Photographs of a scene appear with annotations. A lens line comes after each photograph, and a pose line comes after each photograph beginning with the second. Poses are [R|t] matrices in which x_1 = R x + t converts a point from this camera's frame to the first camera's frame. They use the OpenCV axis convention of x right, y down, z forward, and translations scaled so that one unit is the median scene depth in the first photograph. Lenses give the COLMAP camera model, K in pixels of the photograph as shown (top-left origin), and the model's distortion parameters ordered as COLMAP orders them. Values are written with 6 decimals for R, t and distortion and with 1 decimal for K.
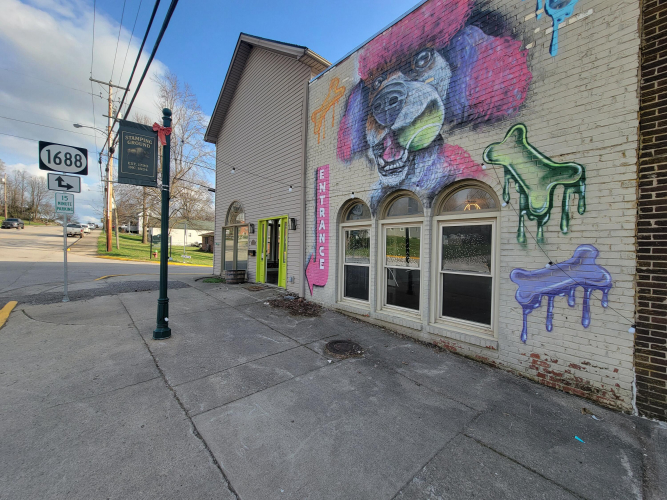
lens RADIAL K [[272.8, 0, 335.3], [0, 272.8, 248.2], [0, 0, 1]] dist [0.000443, 0.000065]
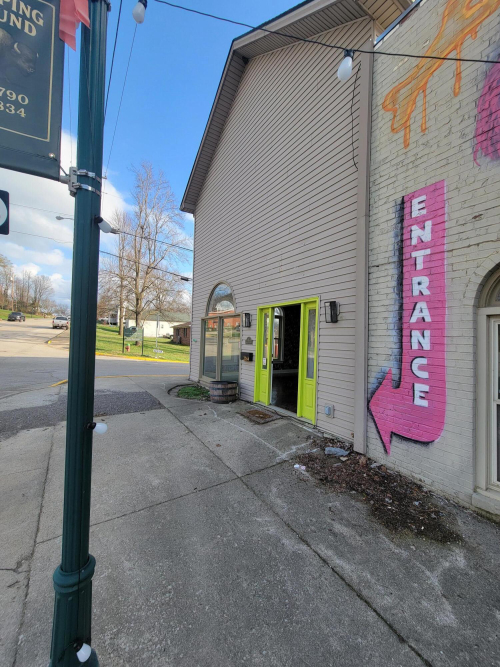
lens RADIAL K [[272.8, 0, 248.1], [0, 272.8, 335.0], [0, 0, 1]] dist [0.000443, 0.000065]
pose [[0.983110, 0.004742, -0.182956, -0.186848], [-0.007649, 0.999855, -0.015185, -0.026435], [0.182858, 0.016328, 0.983004, 0.350185]]
